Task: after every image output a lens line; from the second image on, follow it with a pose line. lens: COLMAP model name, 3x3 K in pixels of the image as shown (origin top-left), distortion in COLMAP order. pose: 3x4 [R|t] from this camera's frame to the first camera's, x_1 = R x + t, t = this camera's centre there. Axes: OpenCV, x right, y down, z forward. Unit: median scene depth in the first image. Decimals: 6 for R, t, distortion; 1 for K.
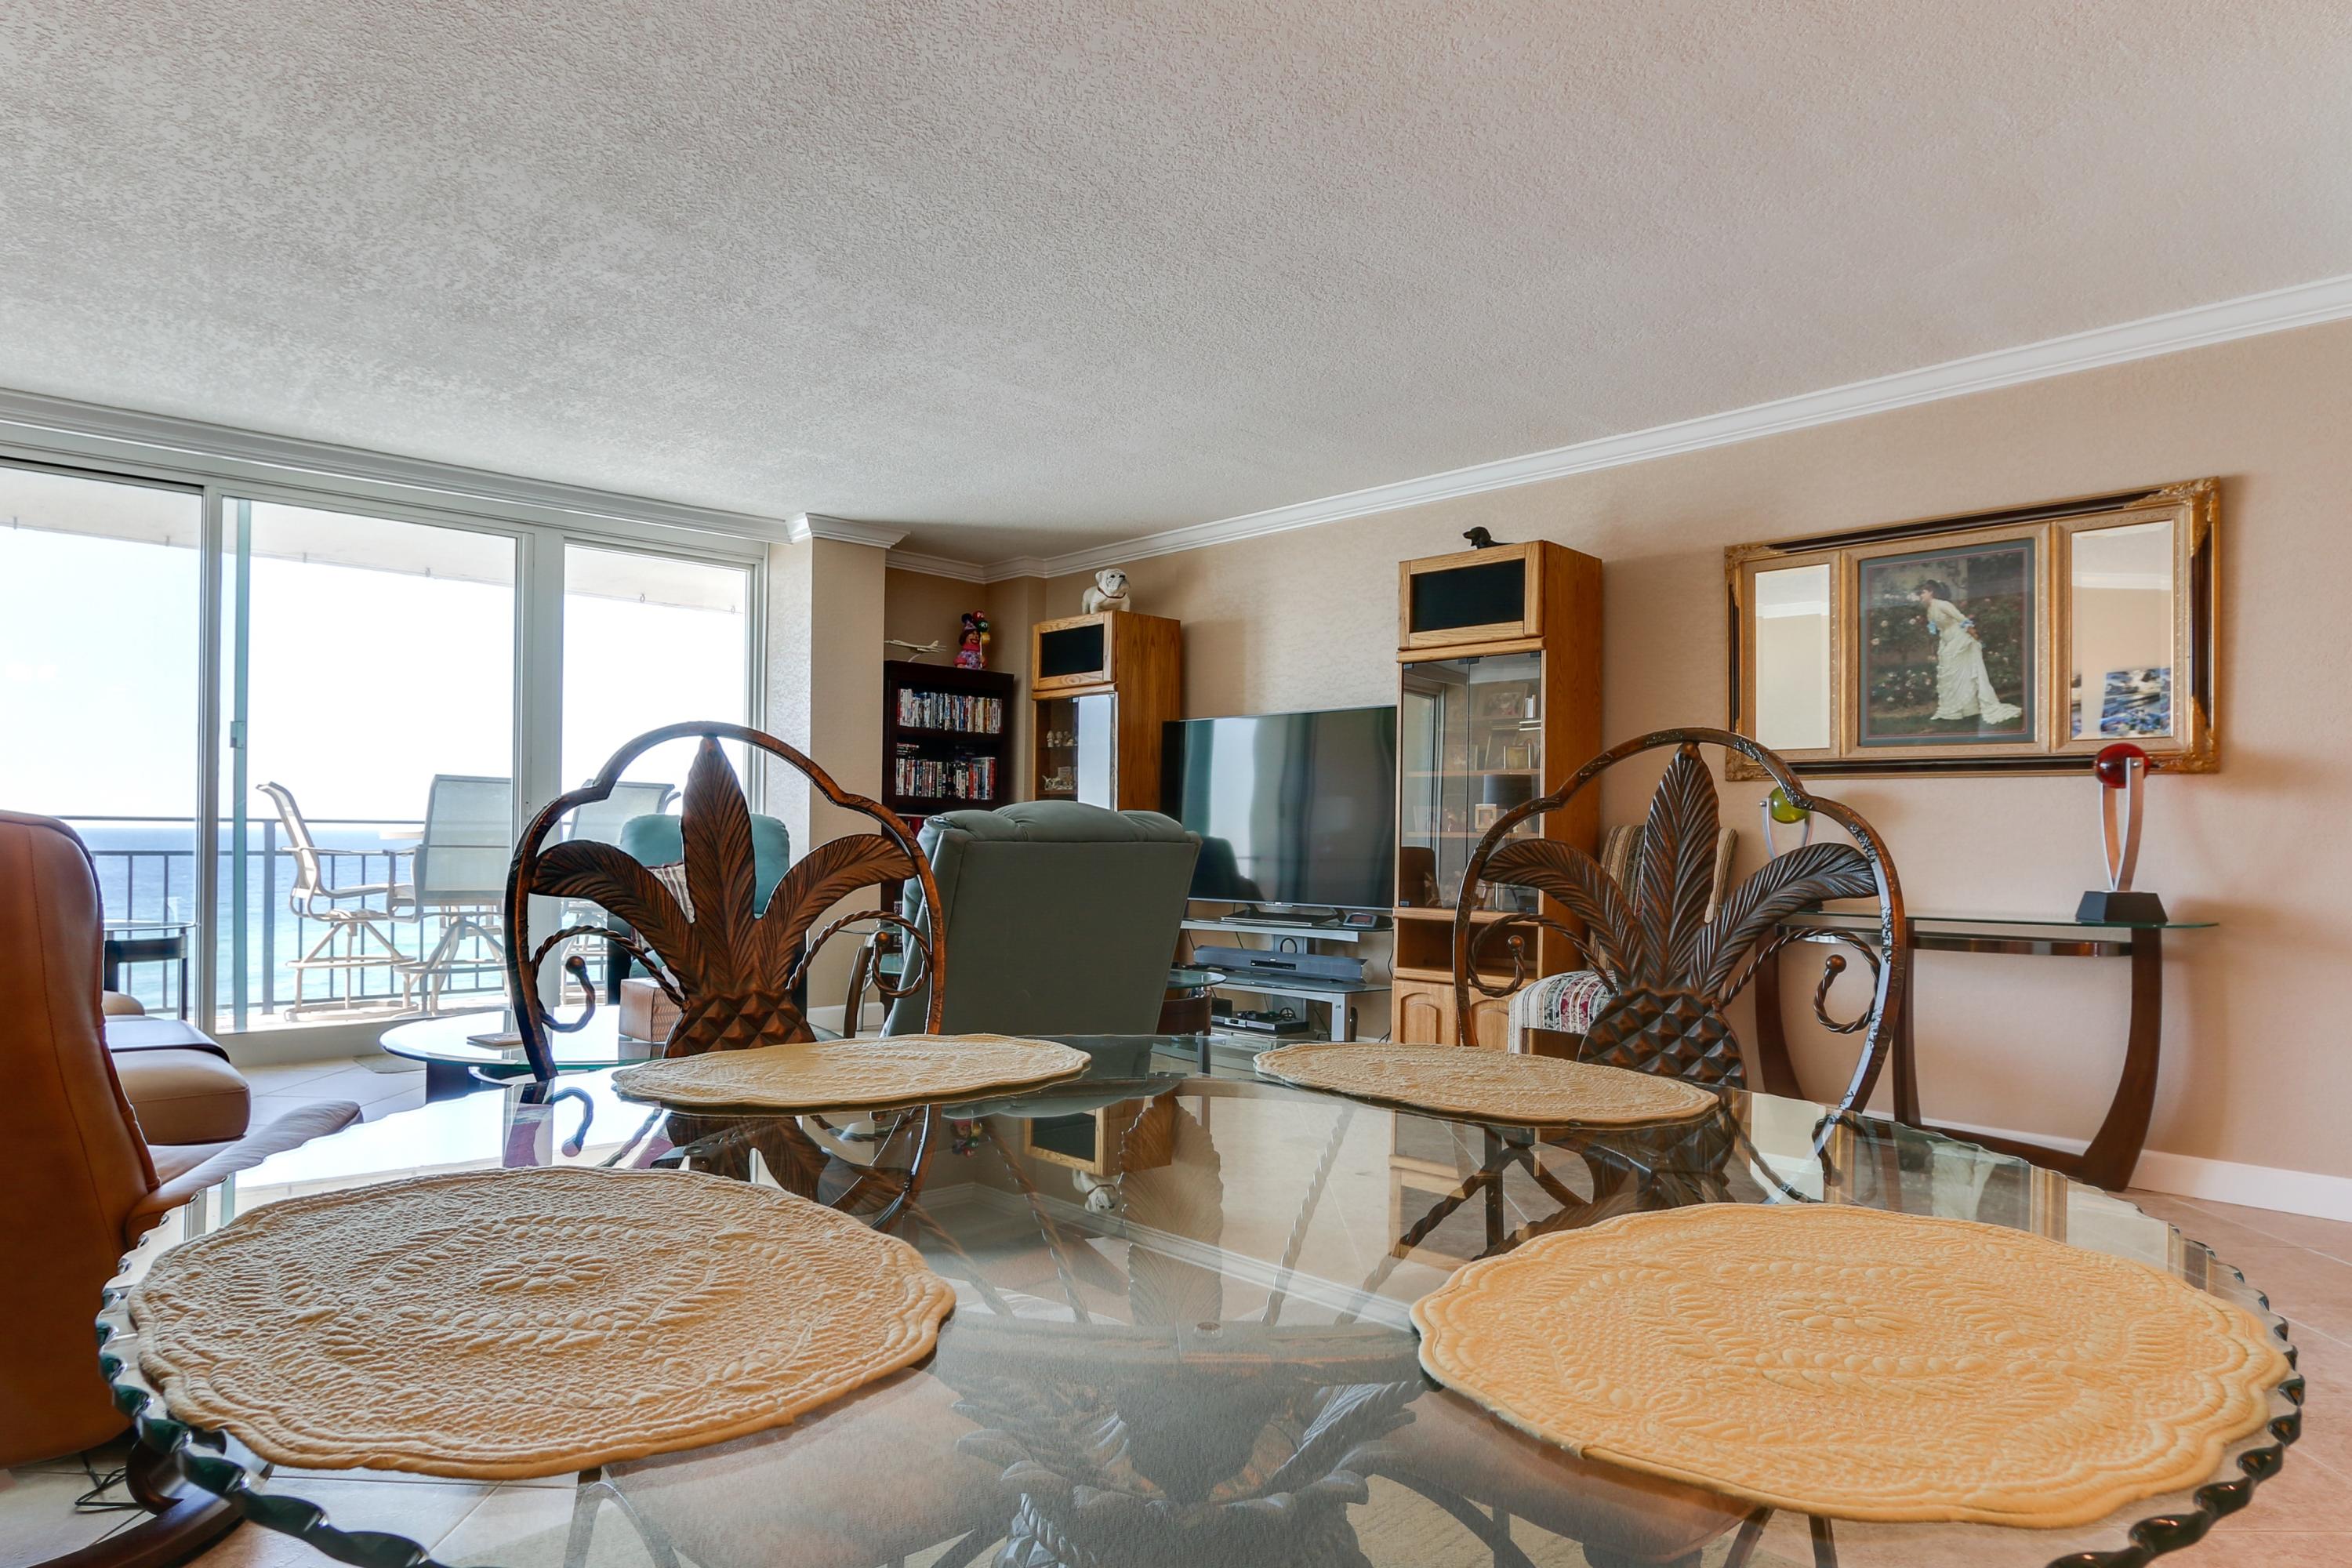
lens RADIAL K [[1309.4, 0, 1126.4], [0, 1309.4, 826.1], [0, 0, 1]] dist [-0.012931, -0.002072]
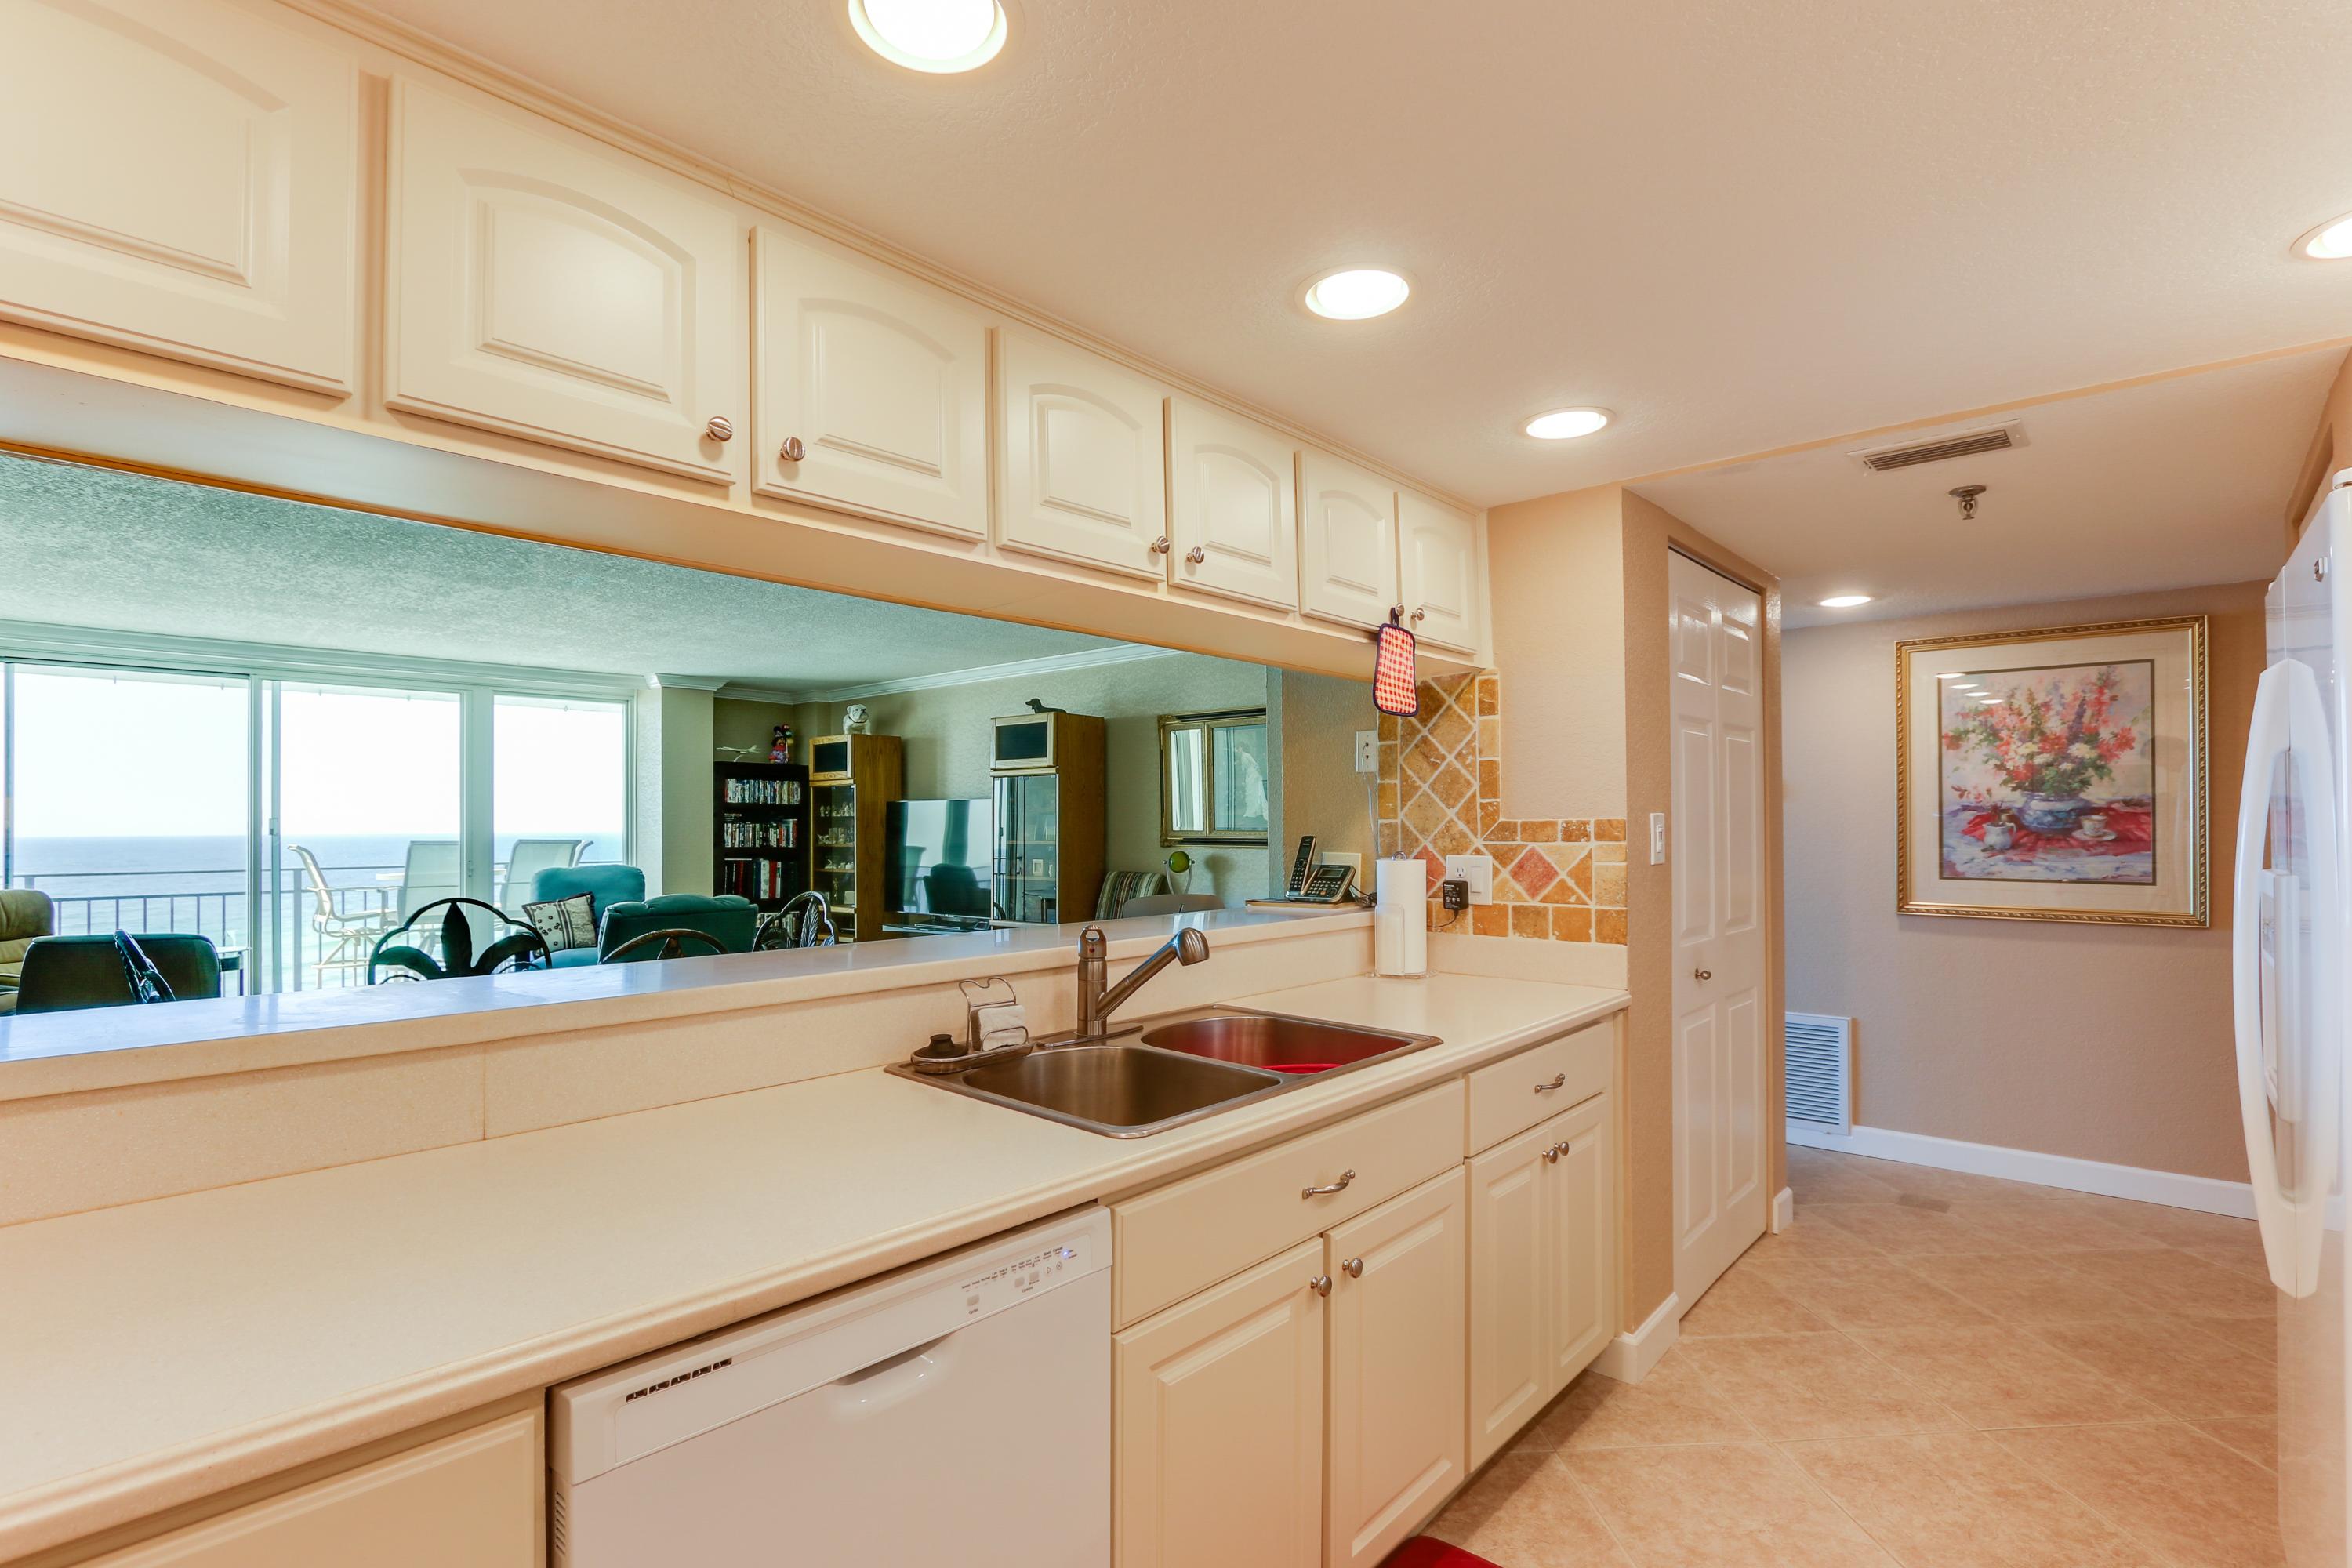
lens RADIAL K [[1086.0, 0, 1165.4], [0, 1086.0, 809.6], [0, 0, 1]] dist [-0.012226, 0.001145]
pose [[0.995659, -0.014879, 0.091882, 0.238352], [0.015421, 0.999868, -0.005196, -0.055893], [-0.091793, 0.006591, 0.995756, -0.349034]]
